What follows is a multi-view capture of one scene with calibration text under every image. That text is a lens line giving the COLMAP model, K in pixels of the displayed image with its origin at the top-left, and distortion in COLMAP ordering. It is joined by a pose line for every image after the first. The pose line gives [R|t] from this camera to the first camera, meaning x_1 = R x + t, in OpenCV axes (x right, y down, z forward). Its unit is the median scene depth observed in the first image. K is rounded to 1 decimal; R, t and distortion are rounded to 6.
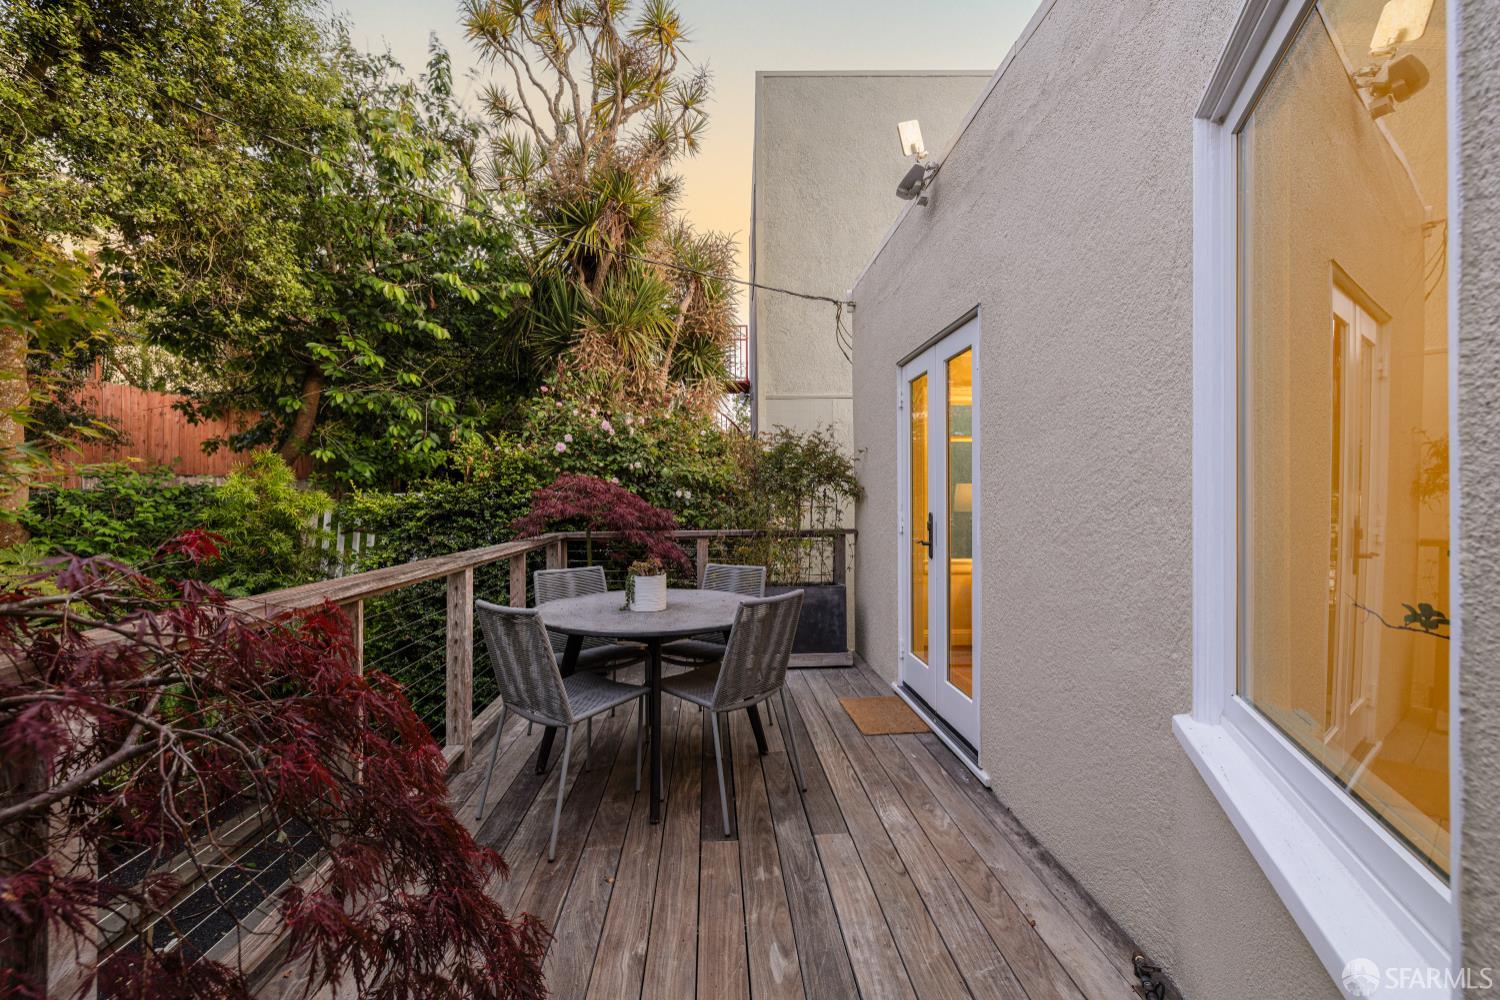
lens RADIAL K [[616.3, 0, 749.5], [0, 616.3, 500.6], [0, 0, 1]] dist [-0.004881, 0.000808]
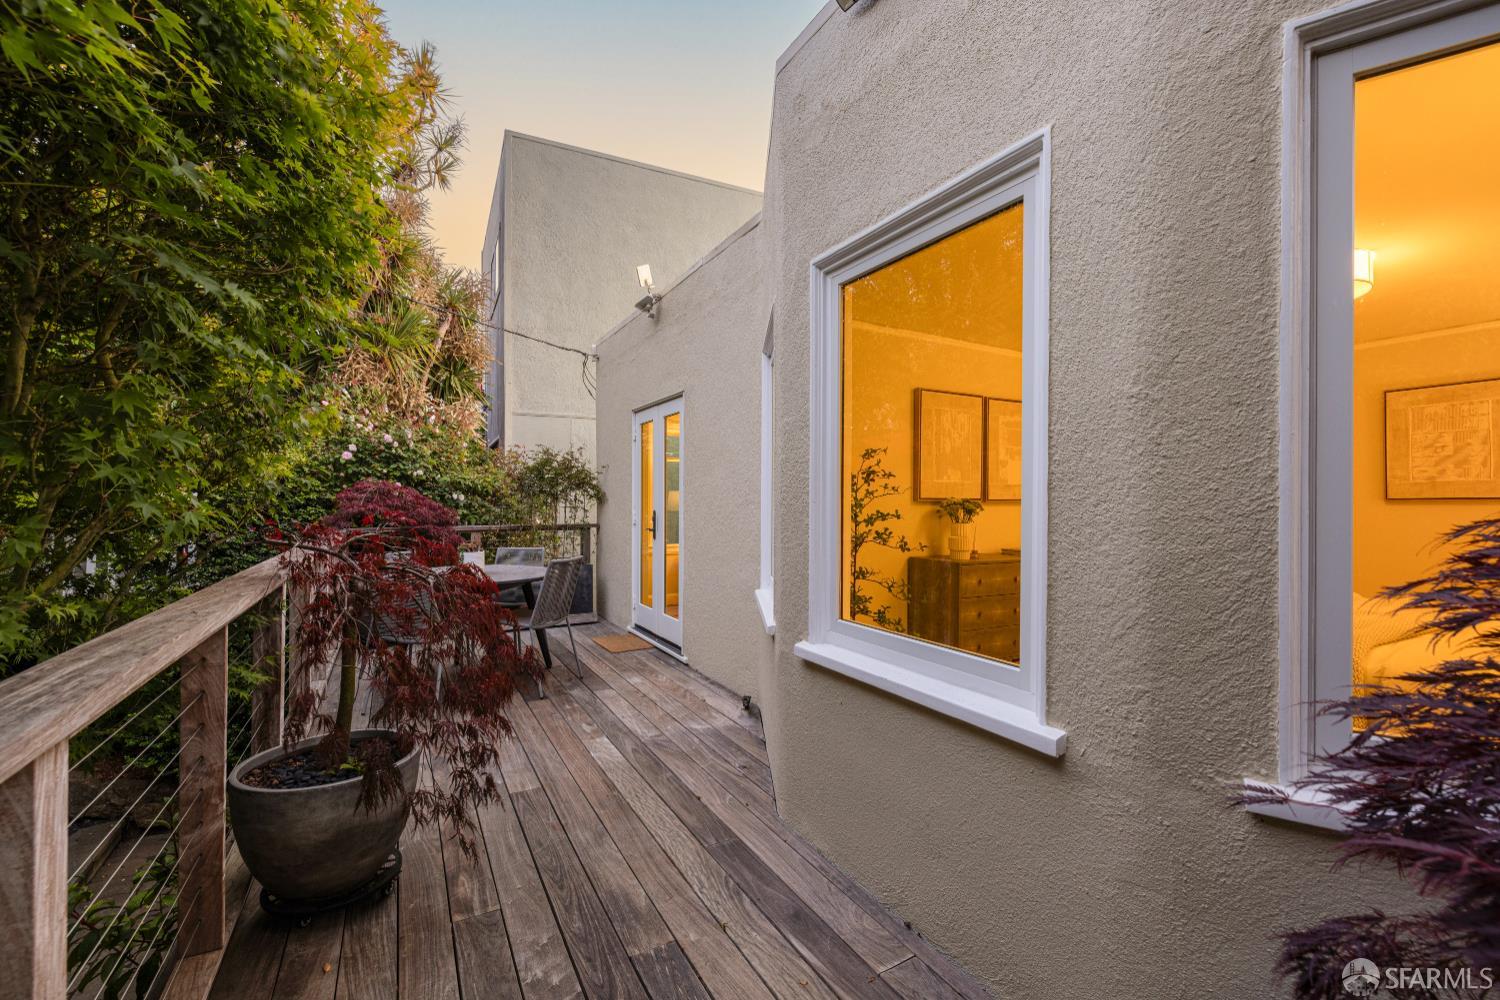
lens RADIAL K [[616.3, 0, 749.4], [0, 616.3, 499.1], [0, 0, 1]] dist [-0.004881, 0.000808]
pose [[0.897755, 0.008040, 0.440422, -0.129715], [-0.005192, 0.999957, -0.007670, 0.000811], [-0.440465, 0.004599, 0.897758, -0.372170]]
